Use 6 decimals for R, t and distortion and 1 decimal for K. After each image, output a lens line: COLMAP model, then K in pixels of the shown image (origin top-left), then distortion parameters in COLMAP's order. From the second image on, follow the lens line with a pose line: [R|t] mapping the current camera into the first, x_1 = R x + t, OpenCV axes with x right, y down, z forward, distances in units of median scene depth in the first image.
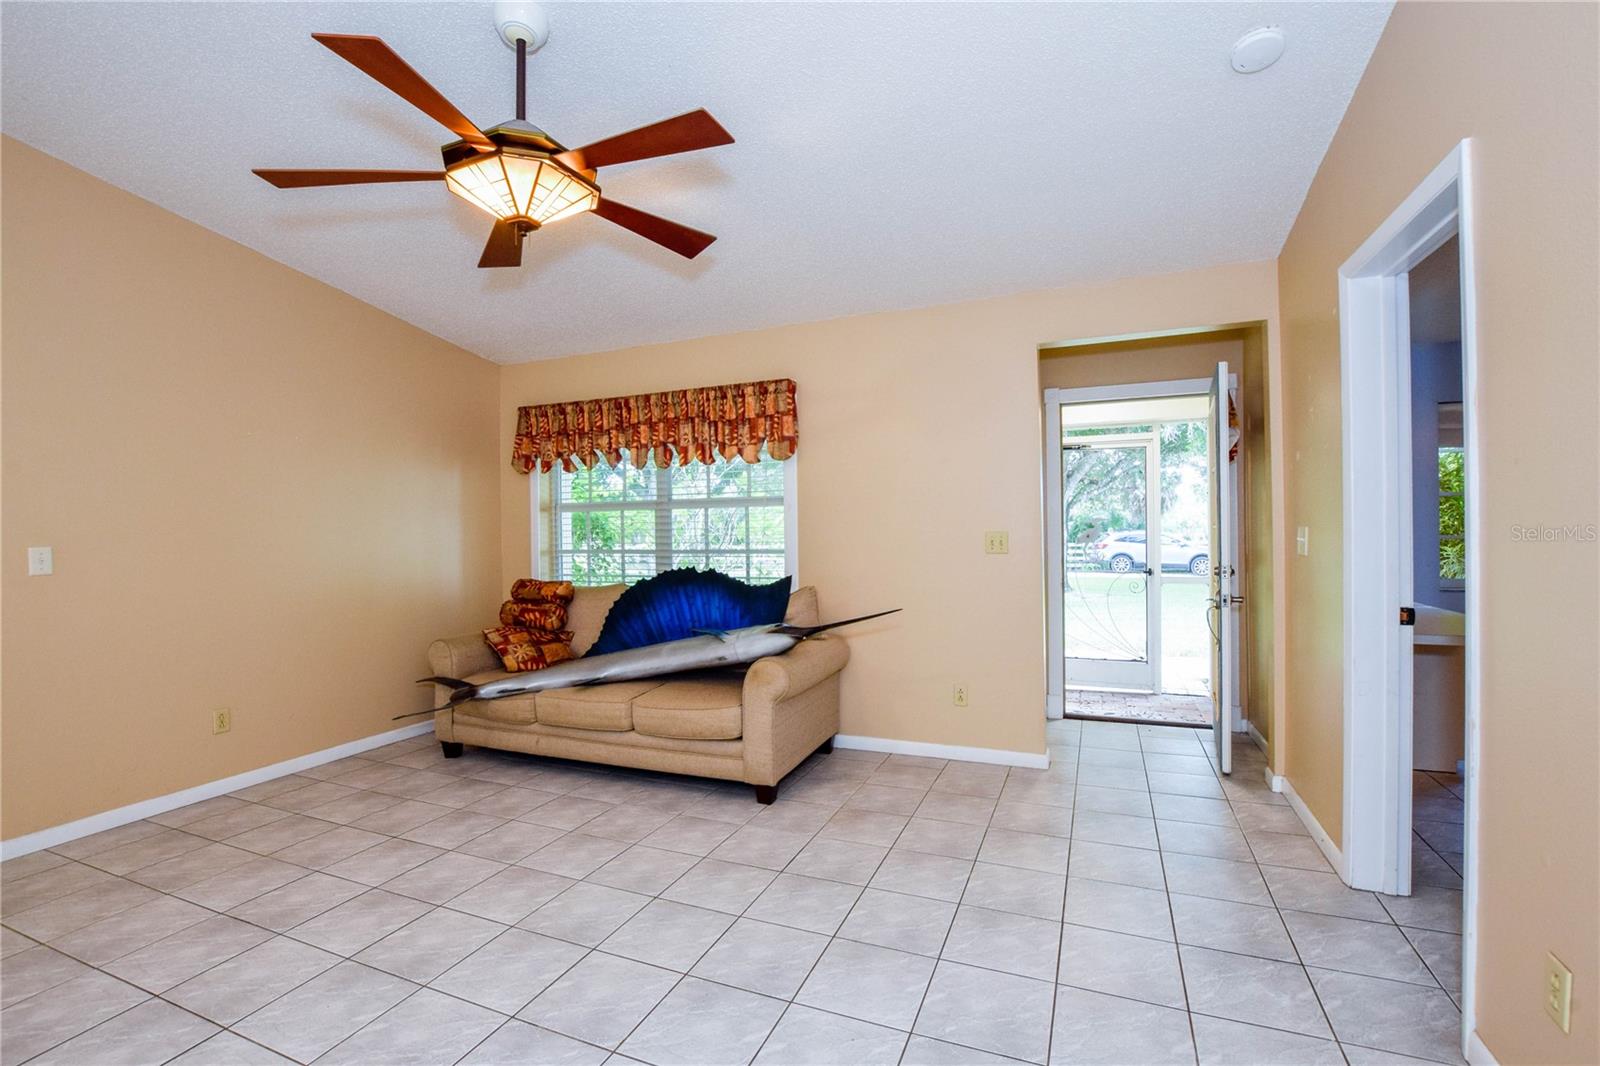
lens RADIAL K [[720.7, 0, 801.2], [0, 720.7, 525.3], [0, 0, 1]] dist [-0.011716, 0.000087]
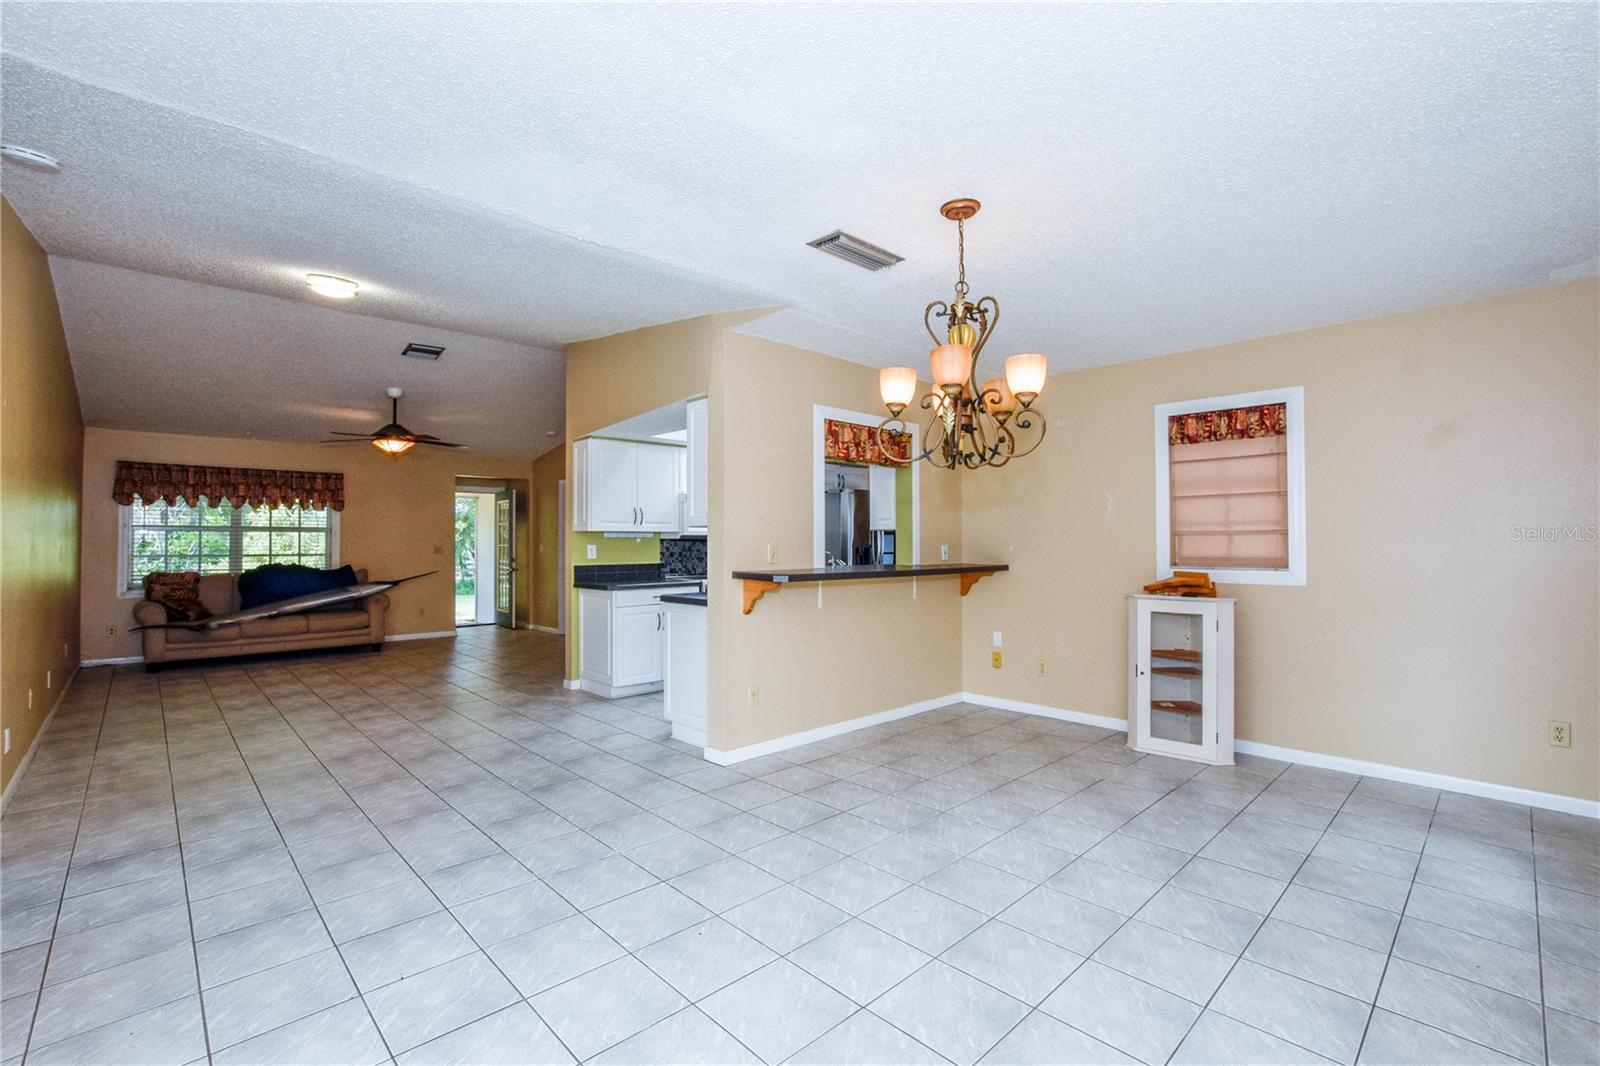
lens RADIAL K [[720.7, 0, 801.2], [0, 720.7, 525.3], [0, 0, 1]] dist [-0.011716, 0.000087]
pose [[0.395023, 0.037936, 0.917887, -1.344190], [-0.011449, 0.999273, -0.036373, 0.011574], [-0.918600, 0.003859, 0.395171, -1.029858]]
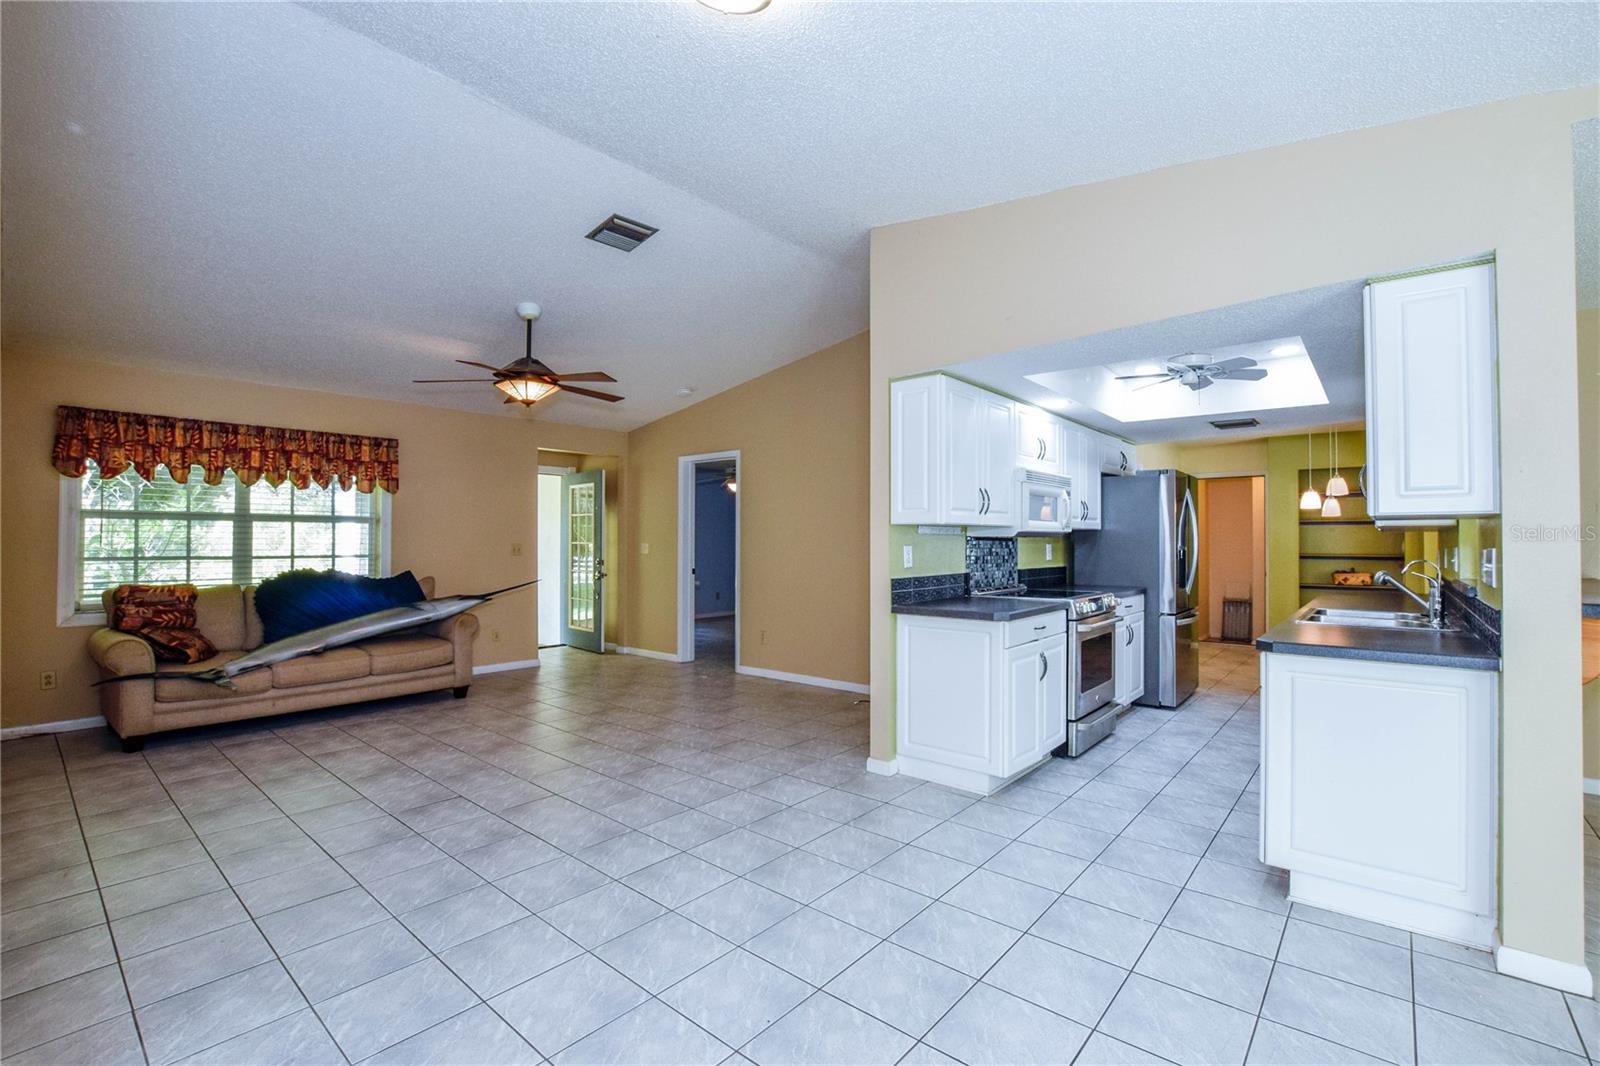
lens RADIAL K [[697.8, 0, 808.3], [0, 697.8, 538.9], [0, 0, 1]] dist [-0.026386, 0.001121]
pose [[0.294195, 0.018679, 0.955563, -1.060290], [-0.015104, 0.999775, -0.014893, 0.009979], [-0.955626, -0.010051, 0.294411, -0.220649]]
